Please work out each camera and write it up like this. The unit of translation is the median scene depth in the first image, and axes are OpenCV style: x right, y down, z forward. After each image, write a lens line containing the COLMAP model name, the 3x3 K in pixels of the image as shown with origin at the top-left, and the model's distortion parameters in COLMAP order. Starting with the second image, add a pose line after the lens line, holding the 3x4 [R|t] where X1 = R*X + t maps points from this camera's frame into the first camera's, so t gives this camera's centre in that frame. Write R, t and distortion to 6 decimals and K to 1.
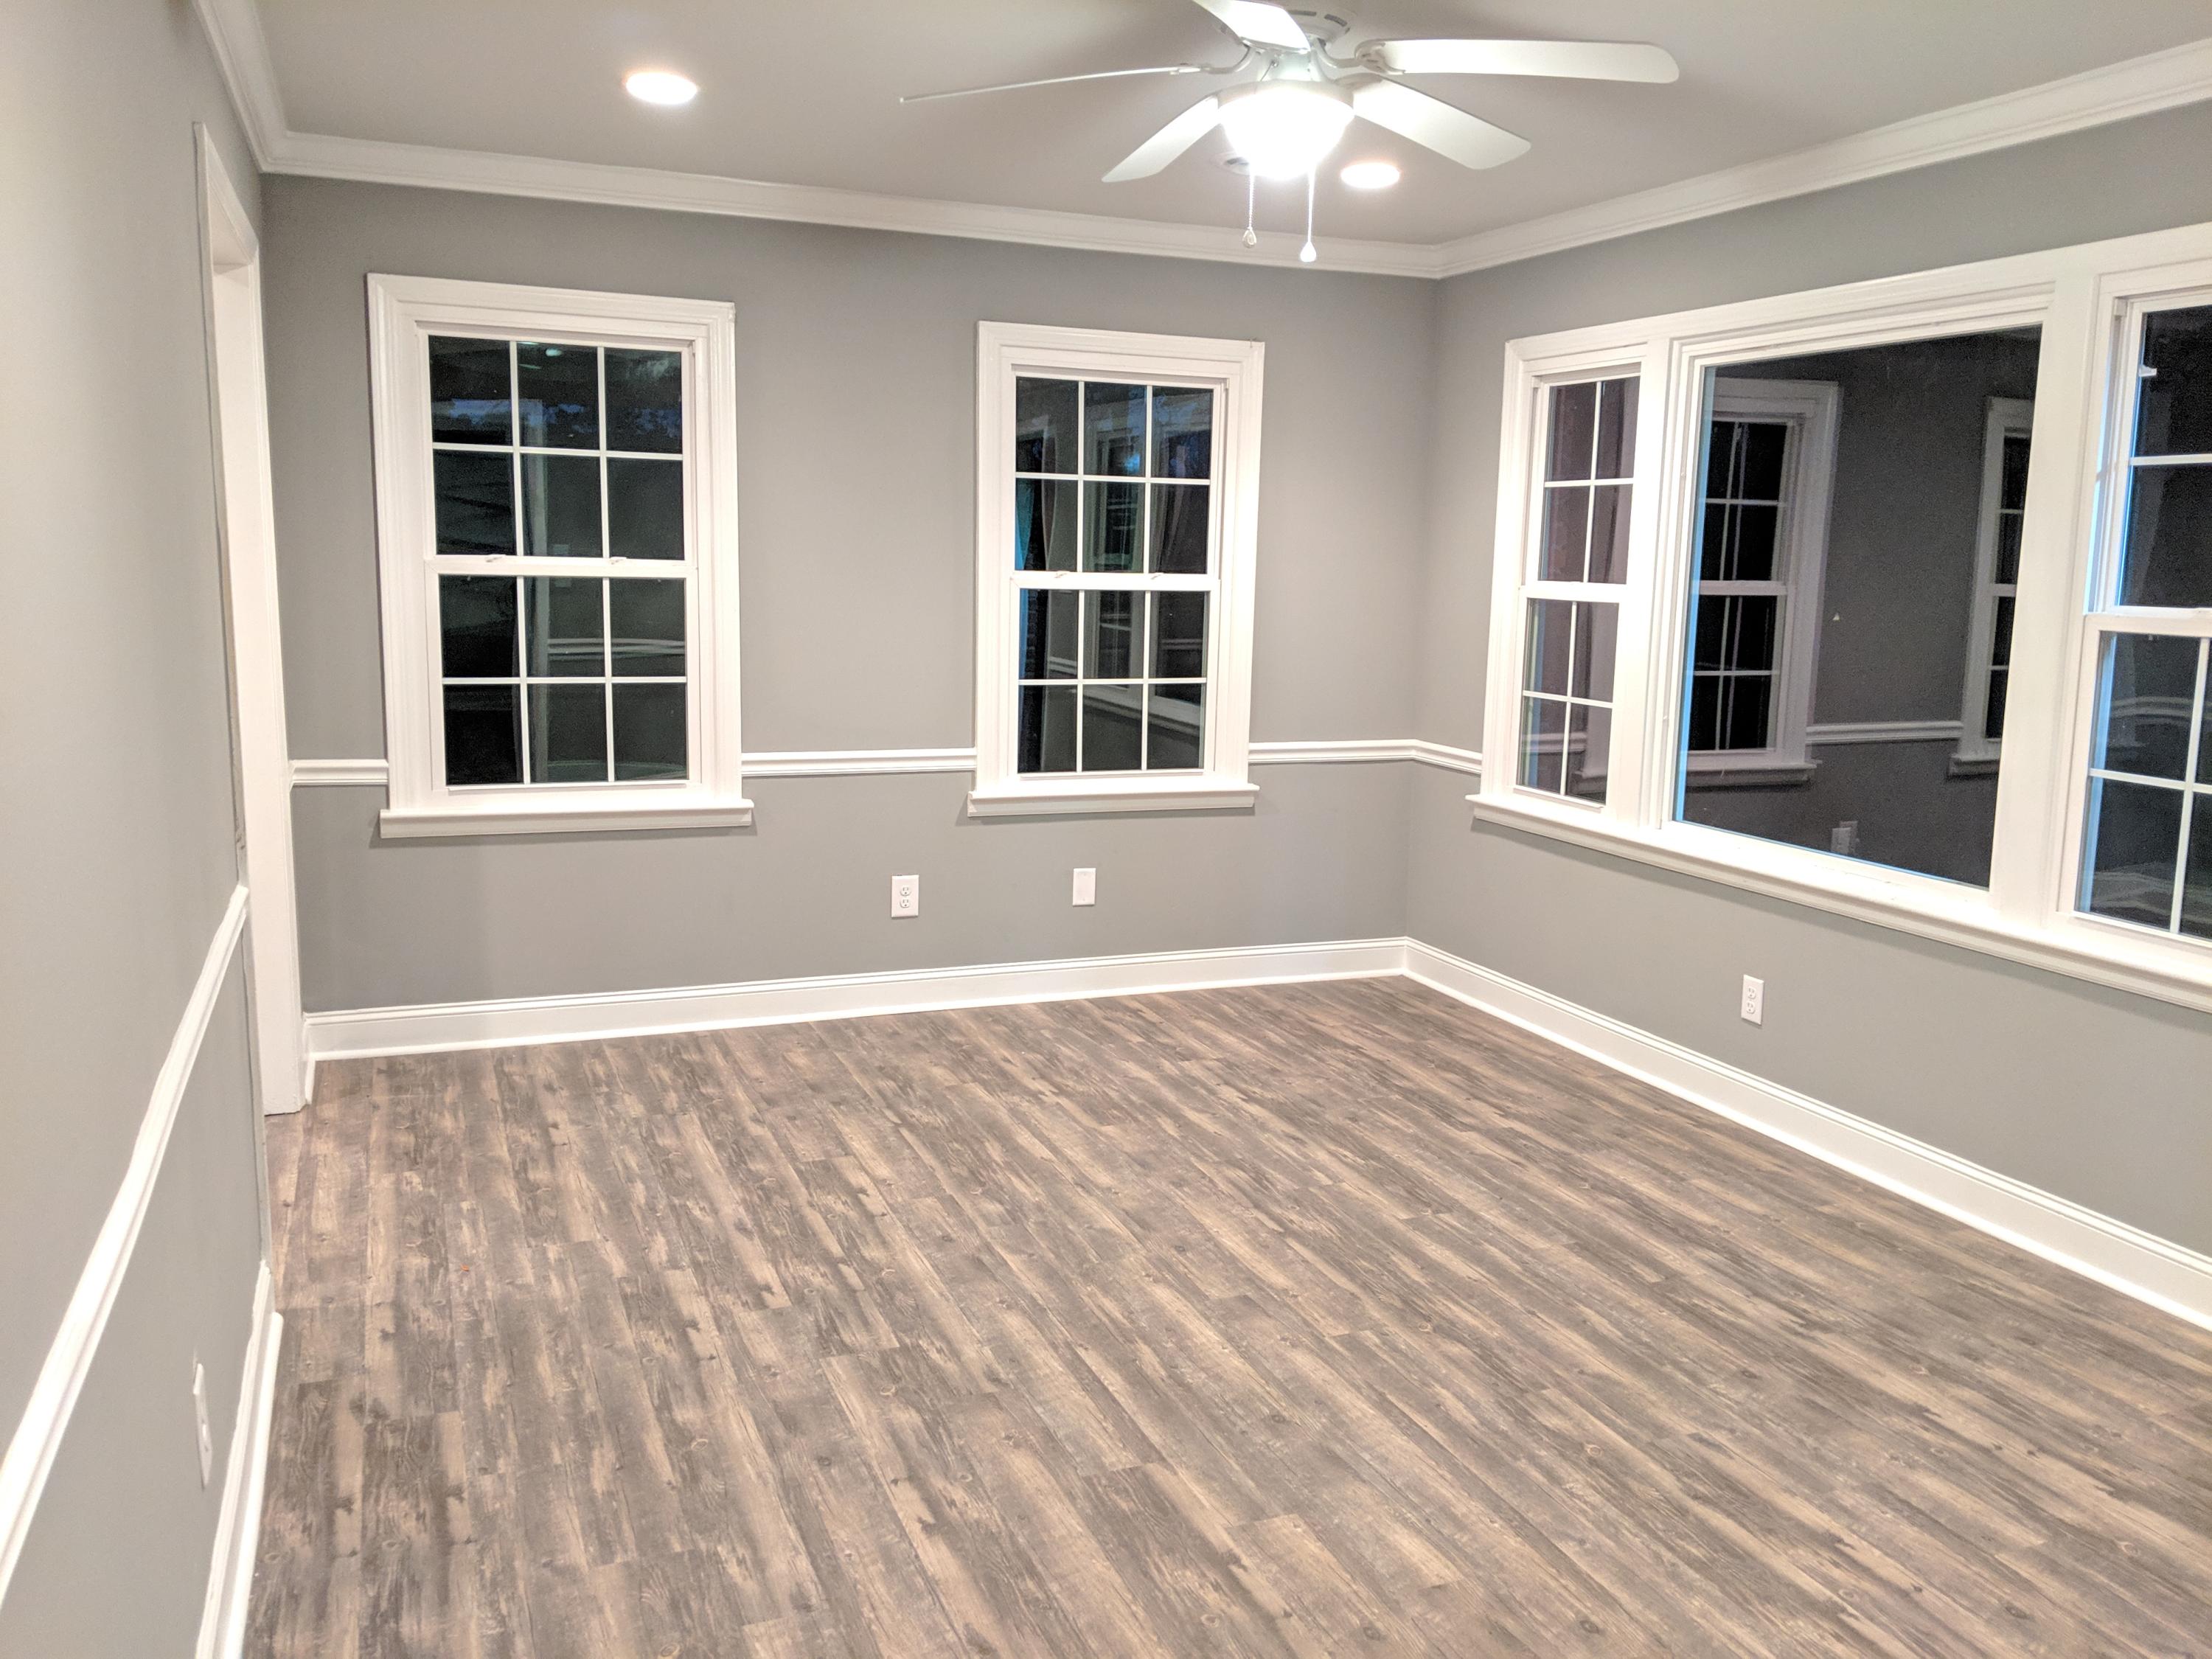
lens RADIAL K [[1764.8, 0, 1086.3], [0, 1764.8, 778.4], [0, 0, 1]] dist [0.087112, -0.118206]
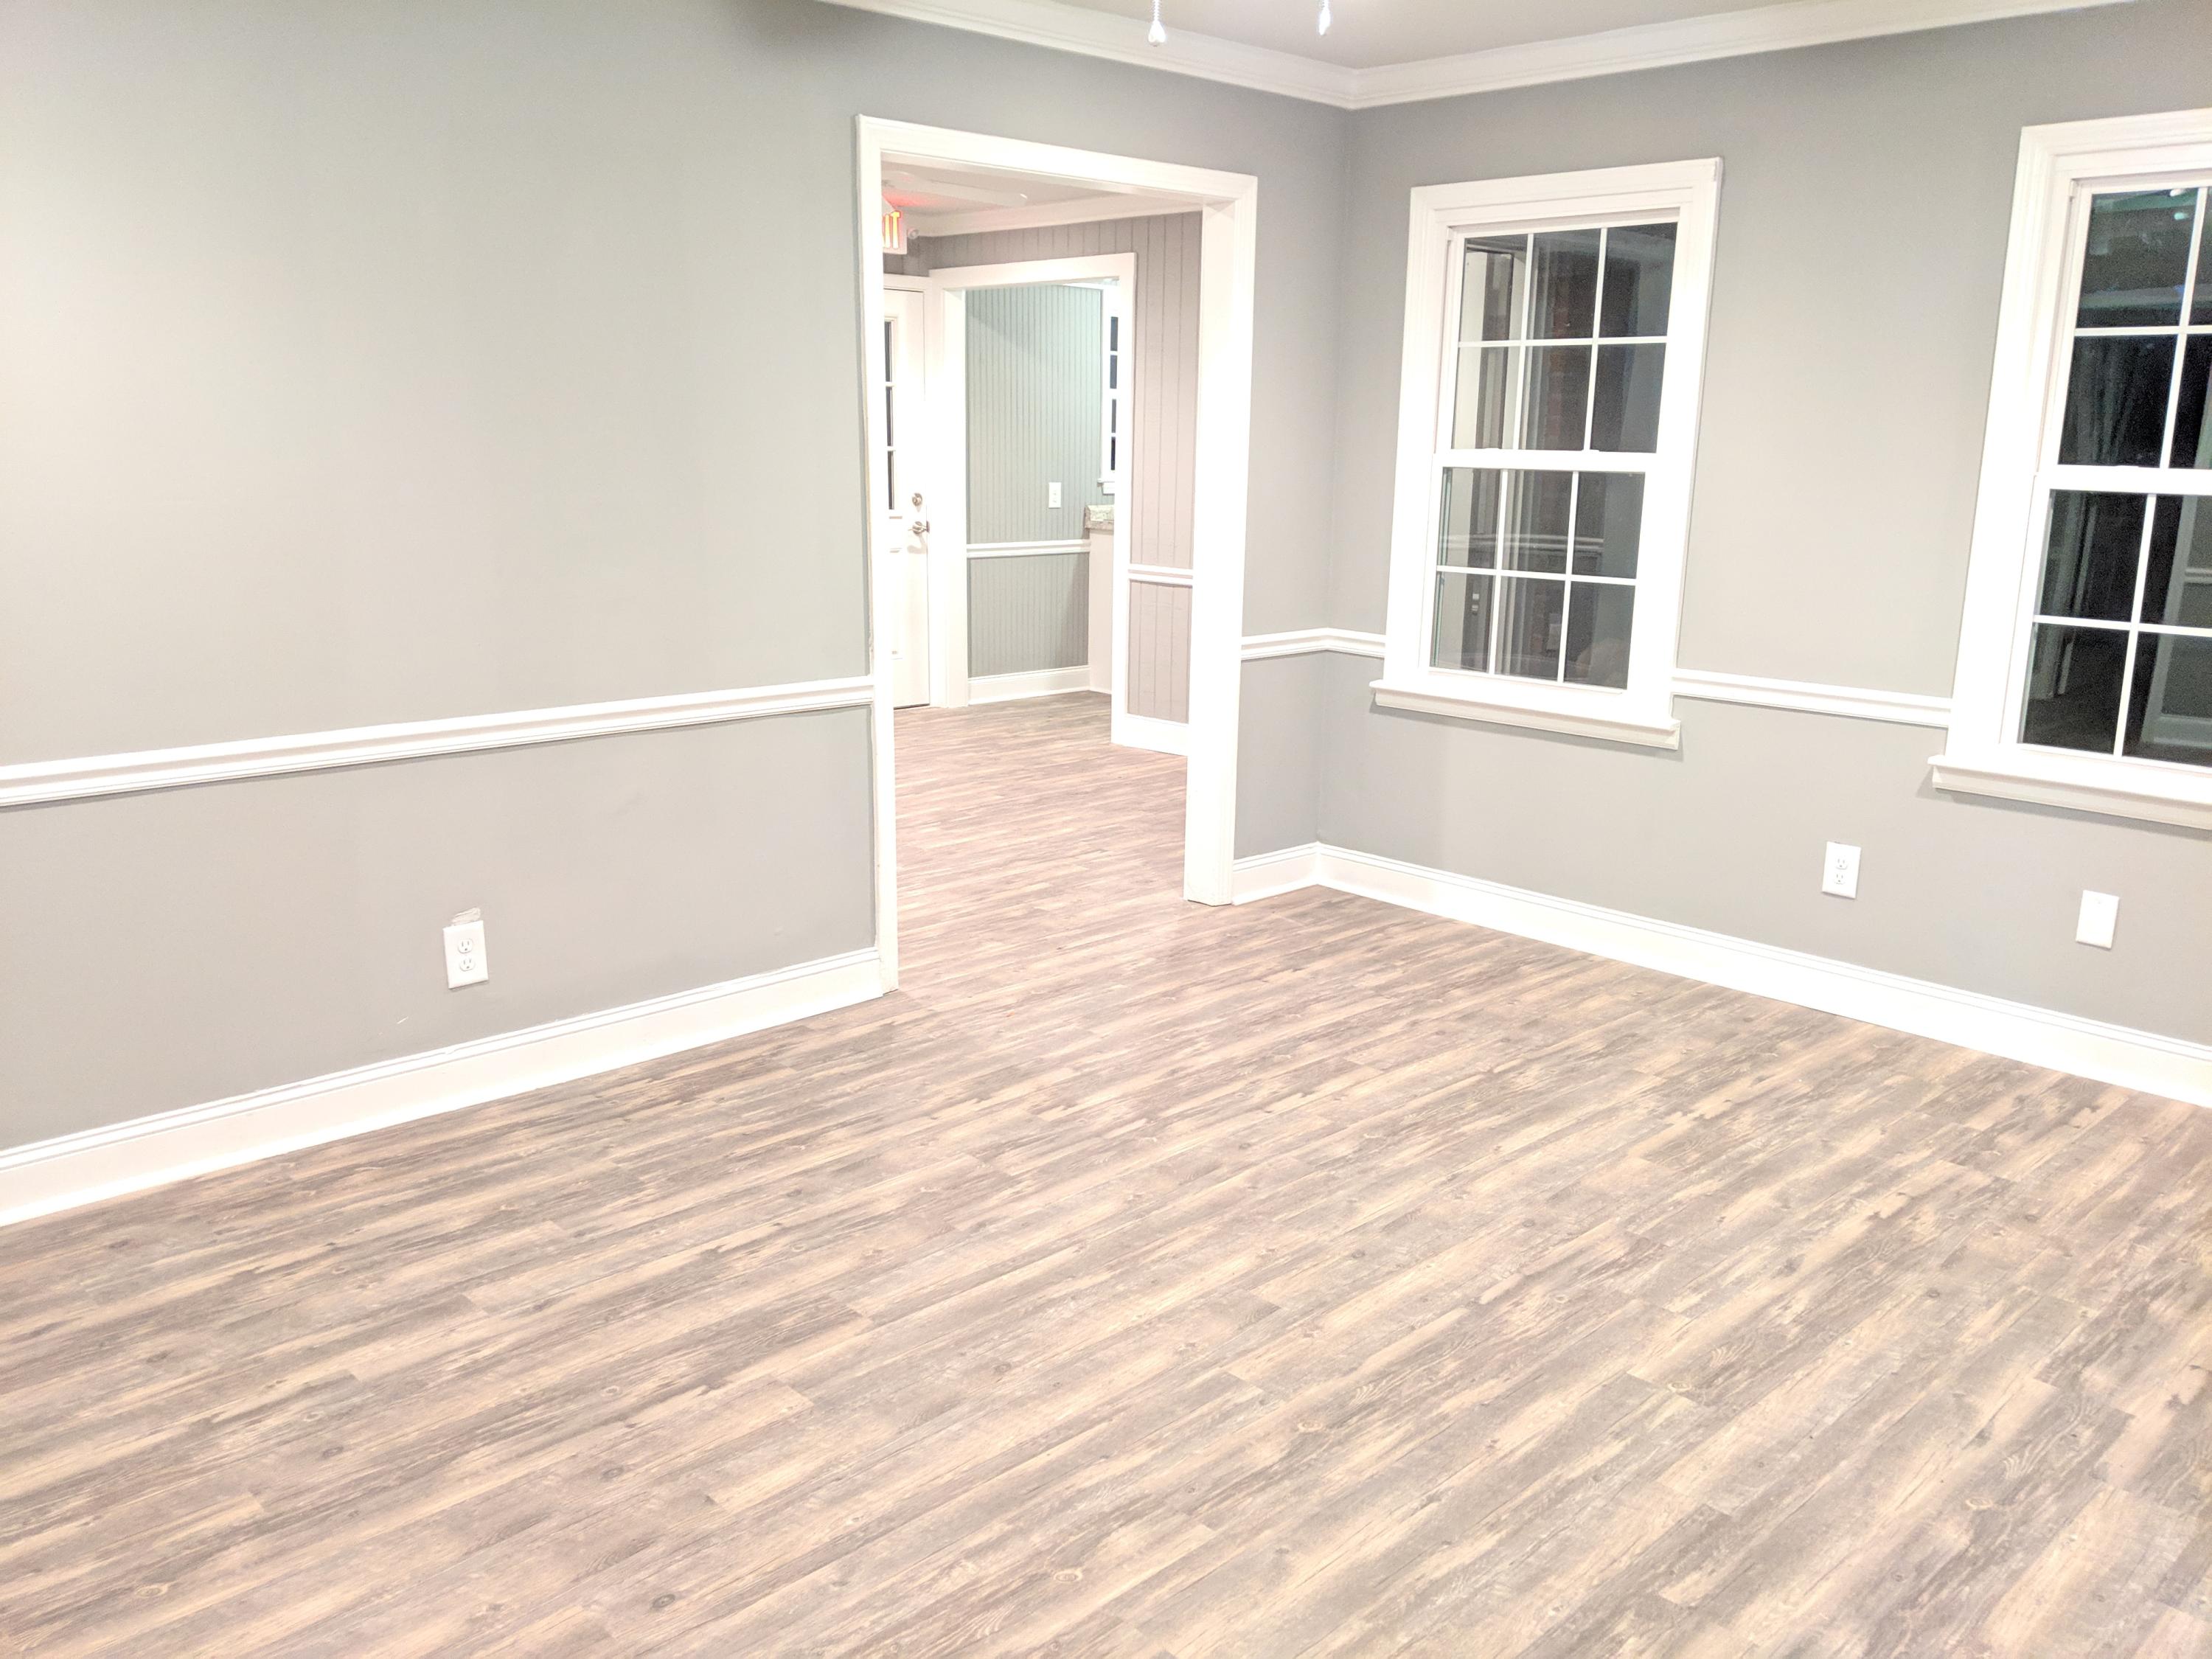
lens RADIAL K [[1764.8, 0, 1146.5], [0, 1764.8, 777.3], [0, 0, 1]] dist [0.087112, -0.118206]
pose [[0.389839, 0.162829, -0.906373, 0.733421], [-0.130471, 0.984081, 0.120673, -0.046648], [0.911594, 0.071212, 0.404878, 0.543061]]
